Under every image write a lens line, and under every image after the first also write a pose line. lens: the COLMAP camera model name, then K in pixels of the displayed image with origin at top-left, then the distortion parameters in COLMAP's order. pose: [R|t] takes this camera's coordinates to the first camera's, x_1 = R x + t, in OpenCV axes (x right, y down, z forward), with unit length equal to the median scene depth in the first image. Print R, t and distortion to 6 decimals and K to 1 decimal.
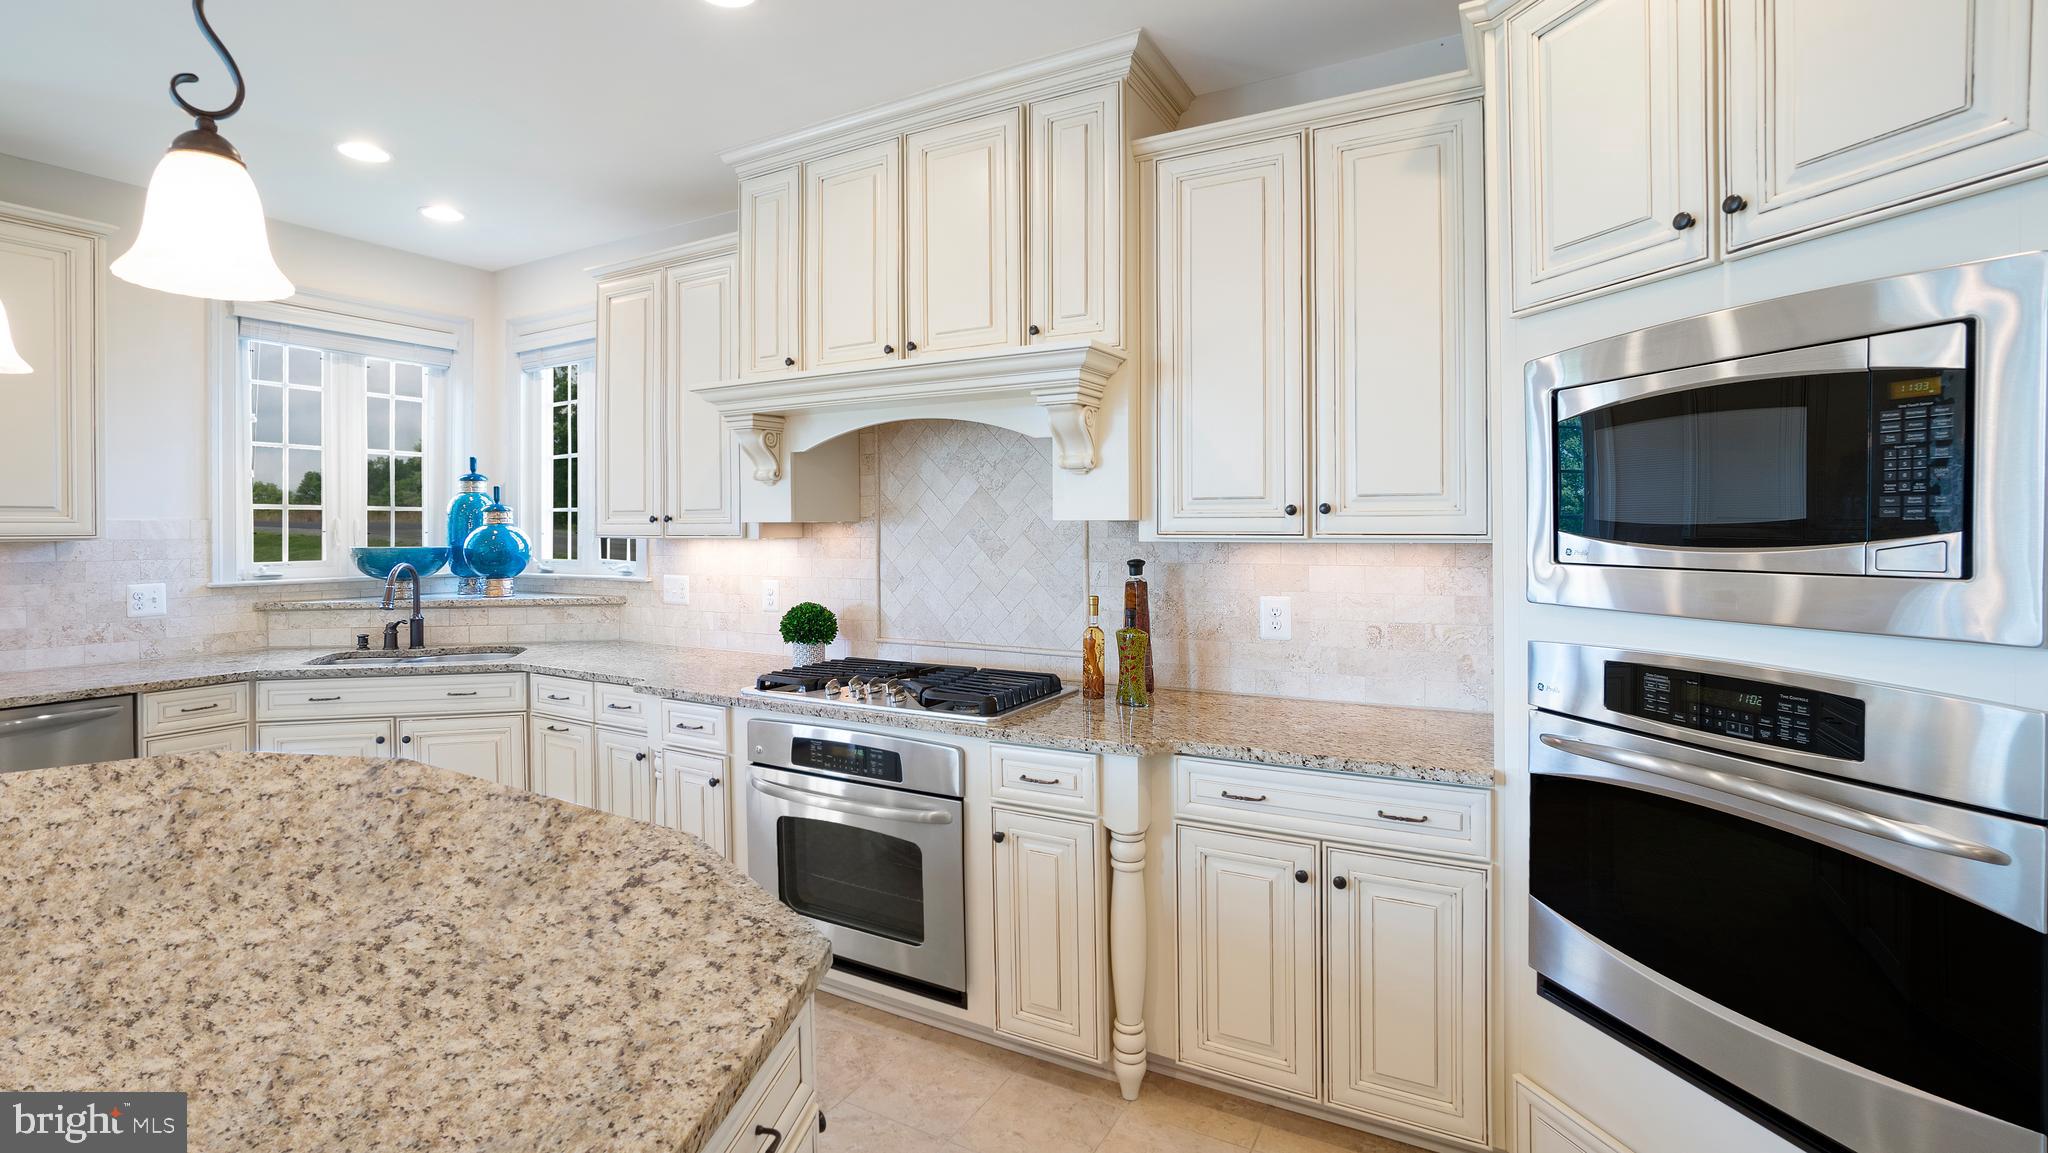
lens RADIAL K [[921.9, 0, 1013.8], [0, 921.9, 541.4], [0, 0, 1]] dist [-0.067215, 0.025916]
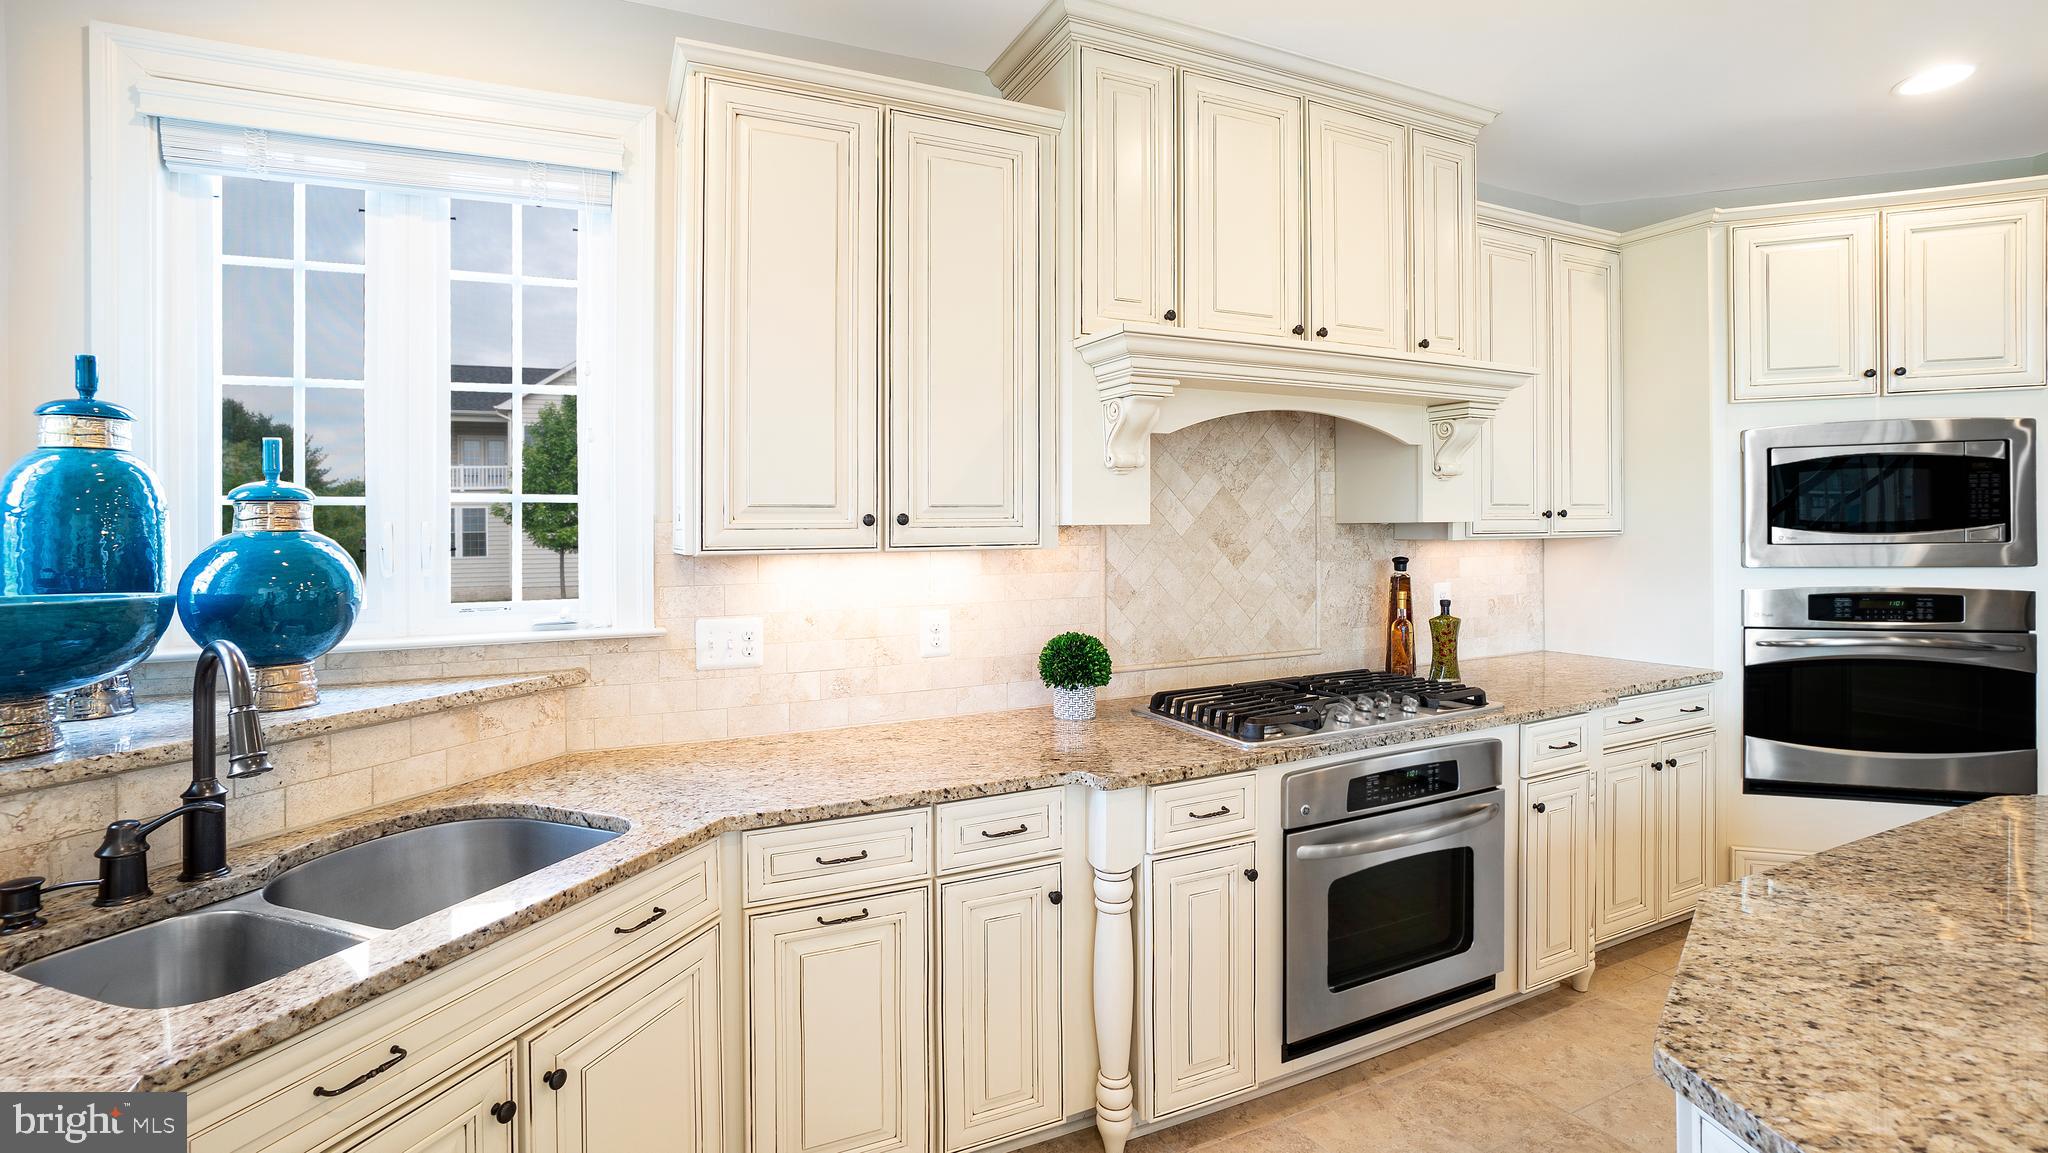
lens RADIAL K [[921.9, 0, 1013.8], [0, 921.9, 541.4], [0, 0, 1]] dist [-0.067215, 0.025916]
pose [[0.578364, -0.010484, 0.815711, -0.918900], [0.024076, 0.999701, -0.004222, -0.005698], [-0.815423, 0.022081, 0.578444, 0.643317]]
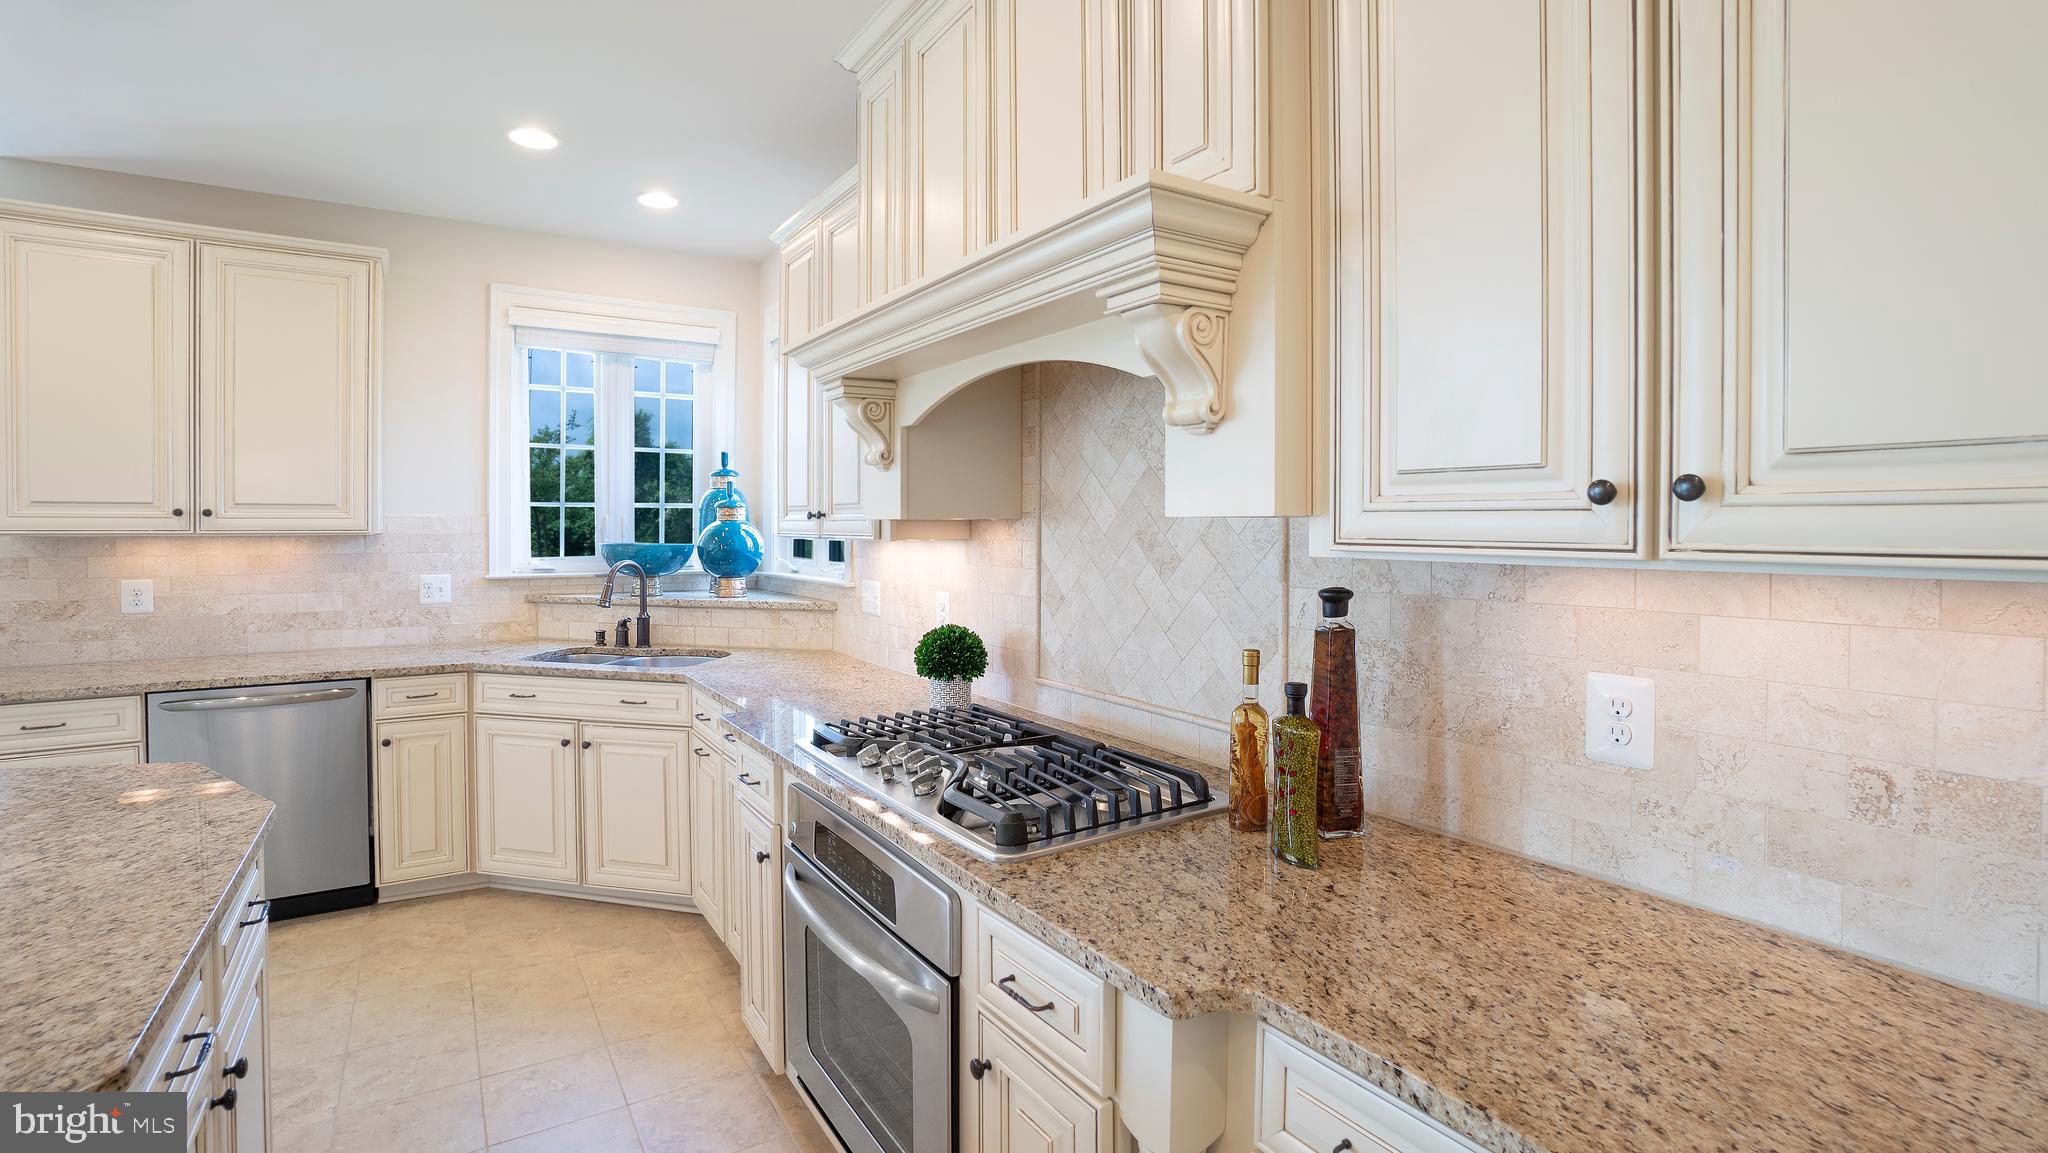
lens RADIAL K [[921.9, 0, 1013.8], [0, 921.9, 541.4], [0, 0, 1]] dist [-0.067215, 0.025916]
pose [[0.886597, 0.012493, -0.462374, 0.187133], [-0.011438, 0.999922, 0.005085, -0.007704], [0.462401, 0.000781, 0.886670, 0.369465]]
